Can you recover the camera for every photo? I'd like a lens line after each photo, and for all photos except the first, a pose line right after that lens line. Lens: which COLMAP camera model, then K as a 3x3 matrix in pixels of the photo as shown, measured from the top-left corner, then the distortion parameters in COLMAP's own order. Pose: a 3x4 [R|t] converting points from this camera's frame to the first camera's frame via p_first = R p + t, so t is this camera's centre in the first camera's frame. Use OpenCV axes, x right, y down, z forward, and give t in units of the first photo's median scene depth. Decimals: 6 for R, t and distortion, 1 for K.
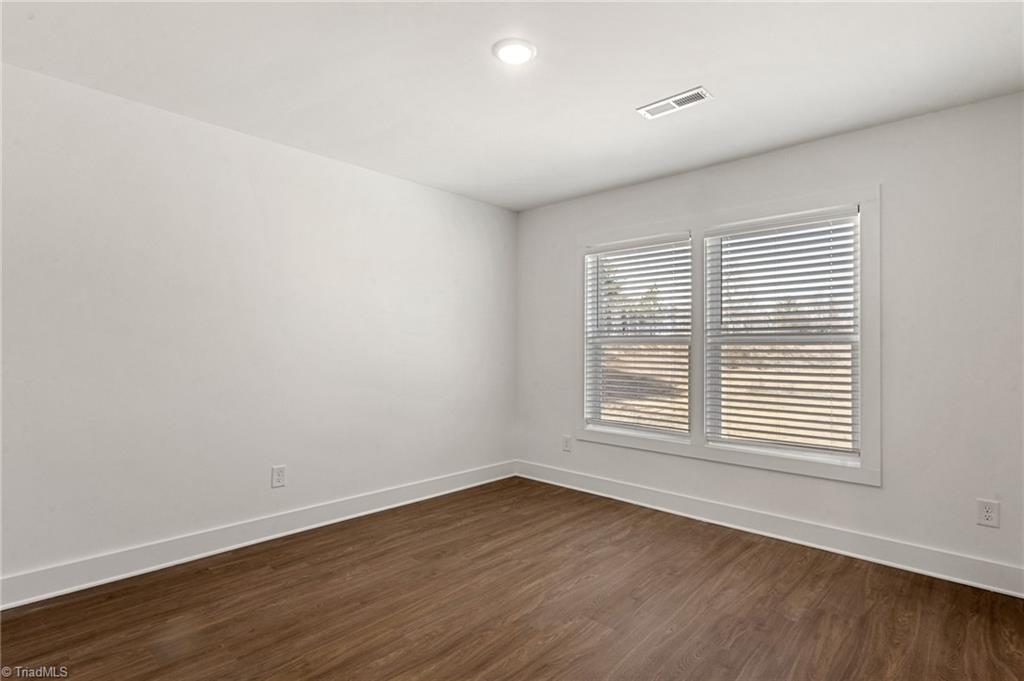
lens RADIAL K [[505.4, 0, 520.5], [0, 505.4, 343.5], [0, 0, 1]] dist [-0.002289, 0.001473]
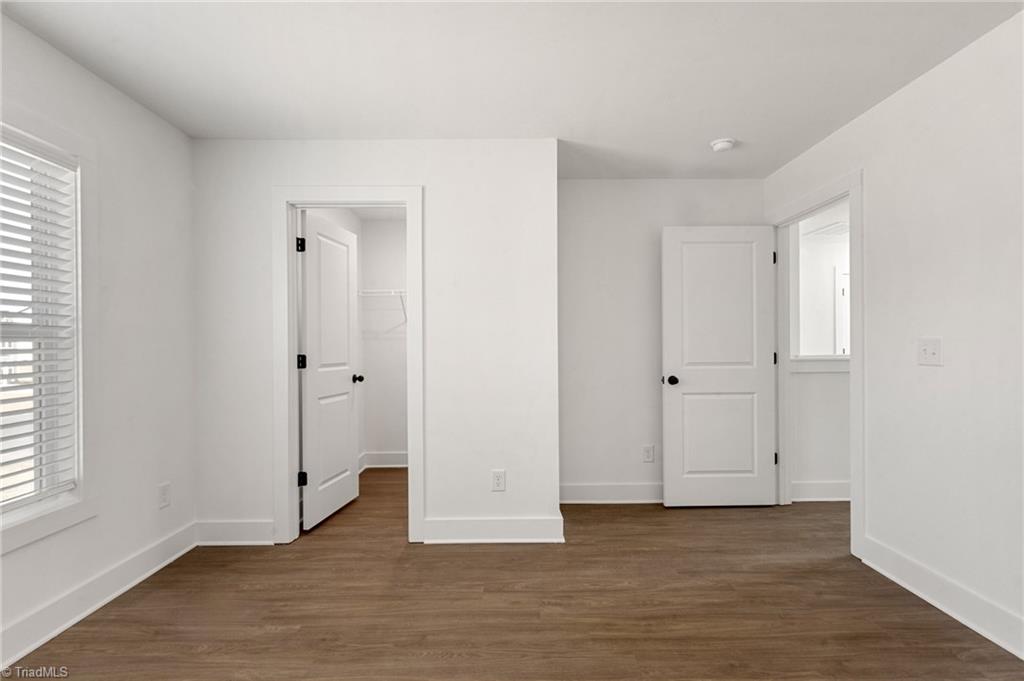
lens RADIAL K [[473.5, 0, 509.4], [0, 473.5, 344.3], [0, 0, 1]] dist [0.004984, 0.000345]
pose [[-0.668396, -0.003437, 0.743798, -0.287748], [-0.006209, 0.999980, -0.000959, 0.005427], [-0.743780, -0.005259, -0.668404, 0.951692]]
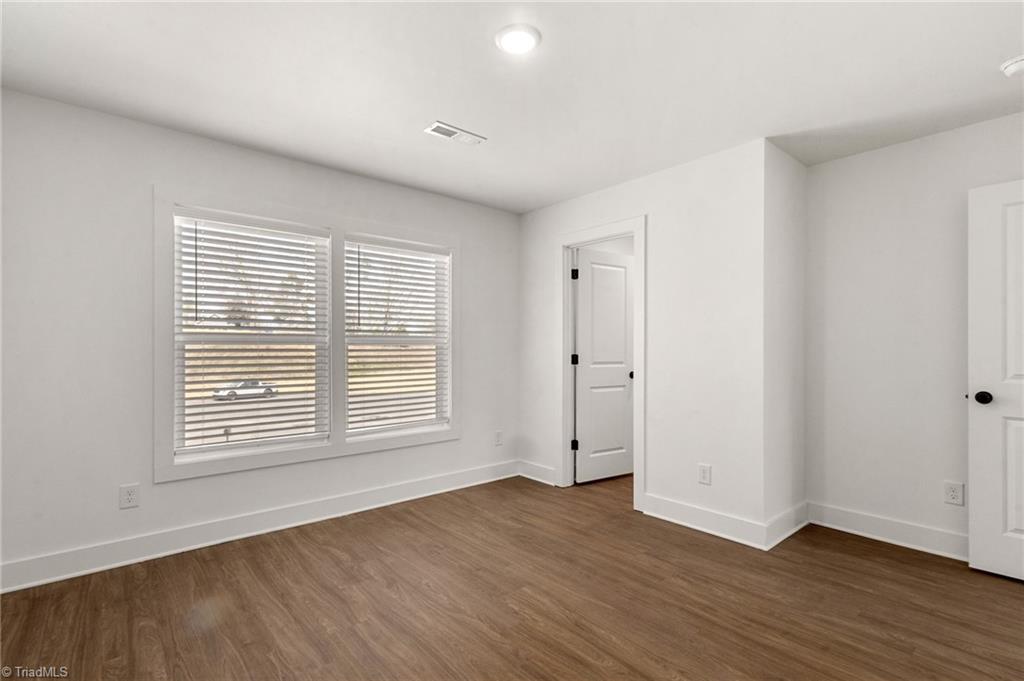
lens RADIAL K [[473.5, 0, 515.5], [0, 473.5, 344.6], [0, 0, 1]] dist [0.004984, 0.000345]
pose [[0.129054, -0.000643, 0.991637, -0.629858], [-0.005804, 0.999982, 0.001404, -0.000047], [-0.991621, -0.005936, 0.129048, 0.607958]]
